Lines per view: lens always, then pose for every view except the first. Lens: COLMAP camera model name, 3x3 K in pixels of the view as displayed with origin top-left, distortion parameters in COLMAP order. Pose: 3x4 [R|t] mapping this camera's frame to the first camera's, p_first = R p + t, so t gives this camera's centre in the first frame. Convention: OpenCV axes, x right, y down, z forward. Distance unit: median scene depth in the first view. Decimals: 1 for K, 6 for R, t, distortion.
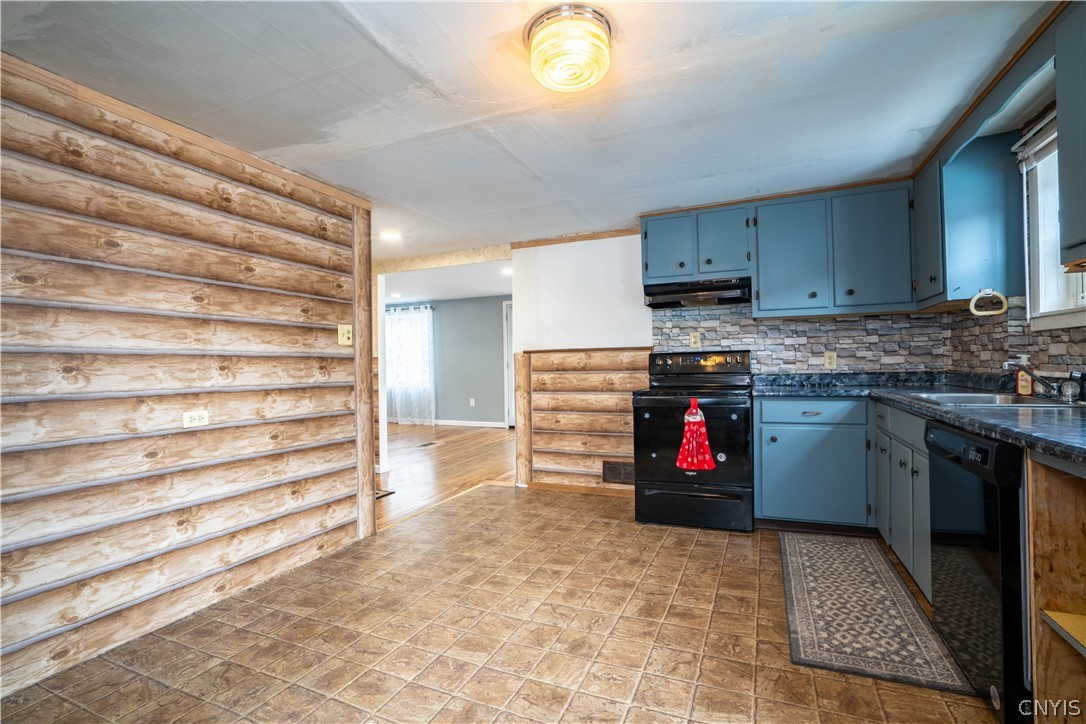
lens RADIAL K [[500.4, 0, 537.9], [0, 500.4, 364.2], [0, 0, 1]] dist [-0.053793, 0.015688]
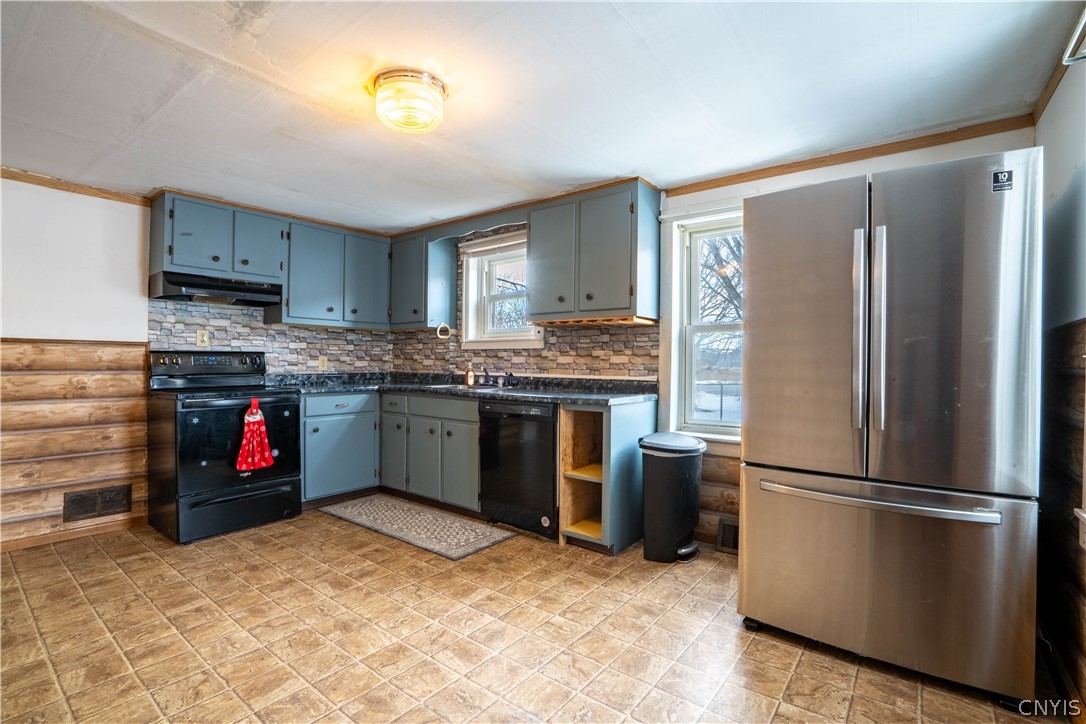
lens RADIAL K [[500.4, 0, 537.9], [0, 500.4, 364.2], [0, 0, 1]] dist [-0.053793, 0.015688]
pose [[0.243261, 0.018128, 0.969792, -0.495888], [-0.011543, 0.999809, -0.015794, 0.008495], [-0.969892, -0.007352, 0.243423, 0.195244]]
